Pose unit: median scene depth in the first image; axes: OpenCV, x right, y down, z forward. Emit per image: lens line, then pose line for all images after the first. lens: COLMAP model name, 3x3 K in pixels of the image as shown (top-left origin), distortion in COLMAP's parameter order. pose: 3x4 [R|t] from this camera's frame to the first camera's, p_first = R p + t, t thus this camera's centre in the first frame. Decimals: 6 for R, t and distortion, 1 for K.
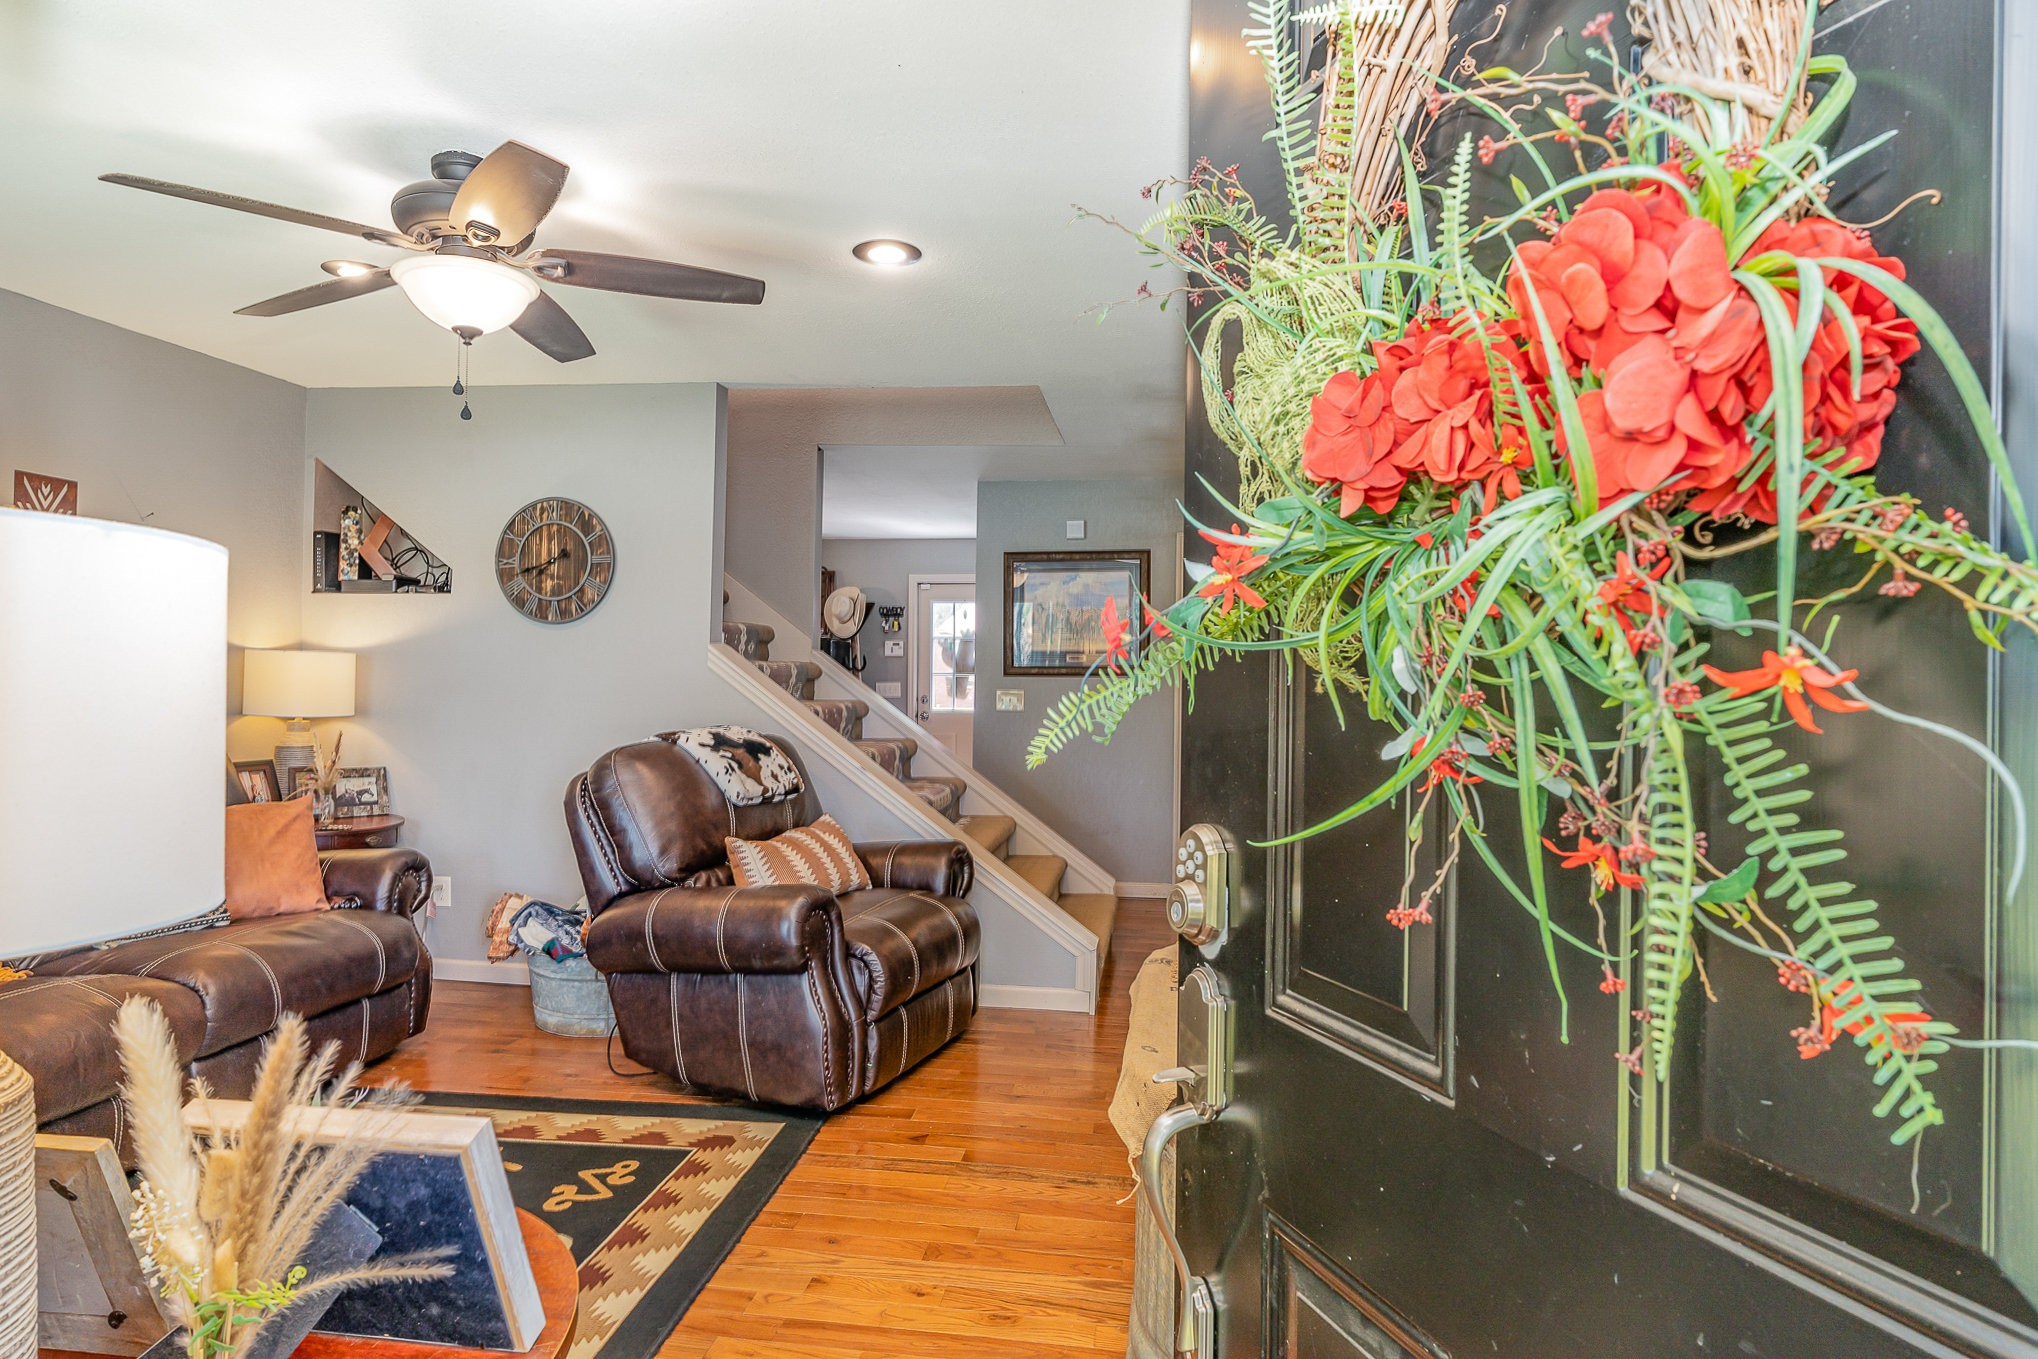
lens RADIAL K [[985.3, 0, 1021.2], [0, 985.3, 649.2], [0, 0, 1]] dist [0.000875, 0.000510]
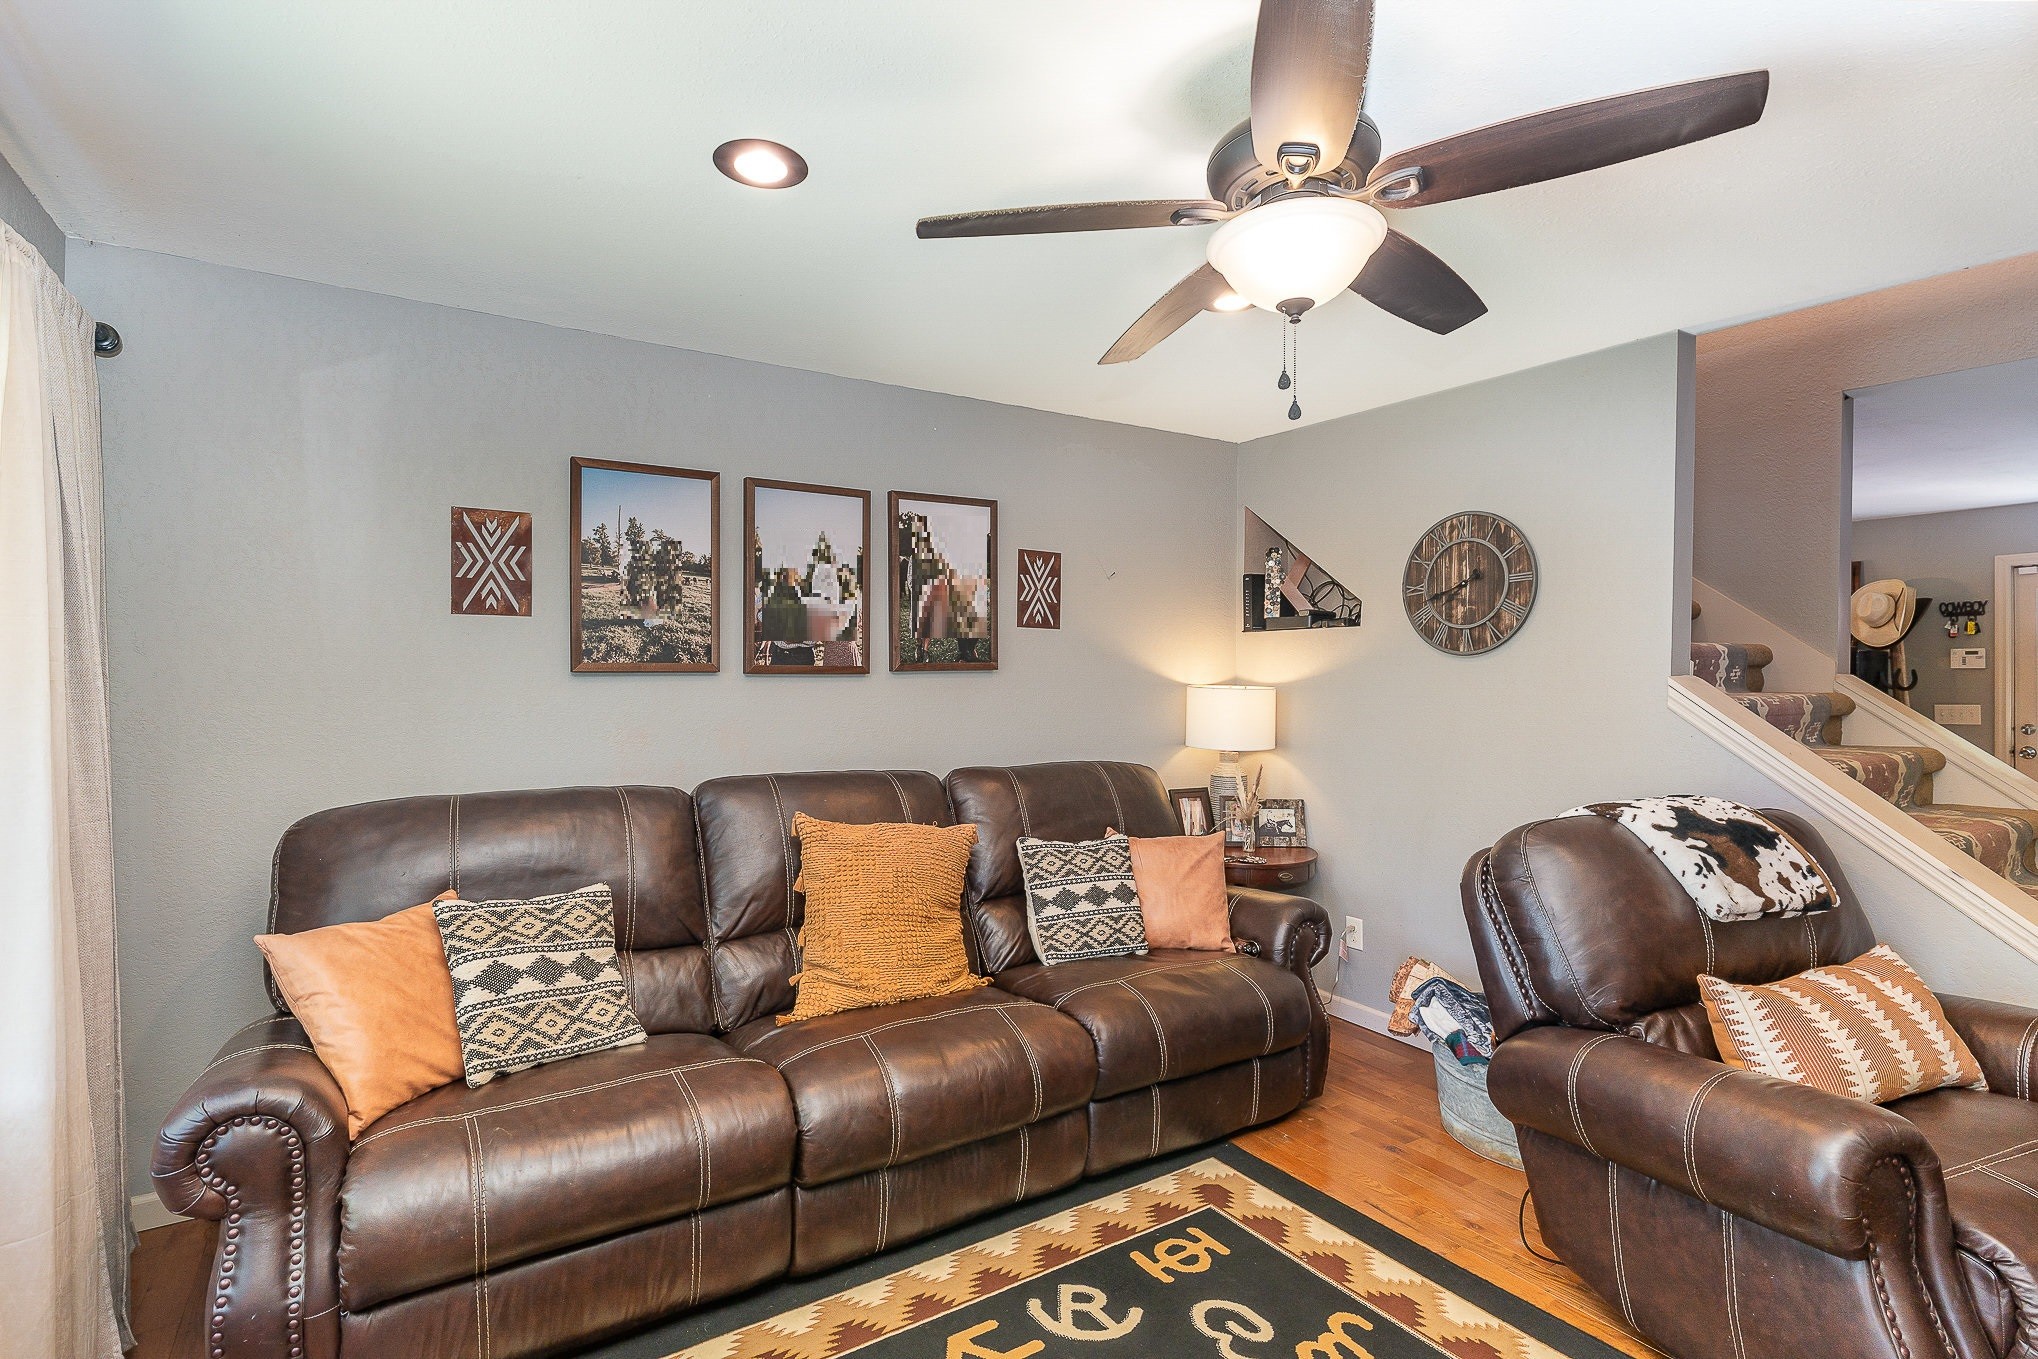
lens RADIAL K [[959.5, 0, 997.1], [0, 959.5, 674.6], [0, 0, 1]] dist [-0.002757, 0.000131]
pose [[0.603976, -0.006561, -0.796976, -0.057443], [0.012547, 0.999920, 0.001277, -0.019776], [0.796904, -0.010771, 0.604010, 0.195575]]
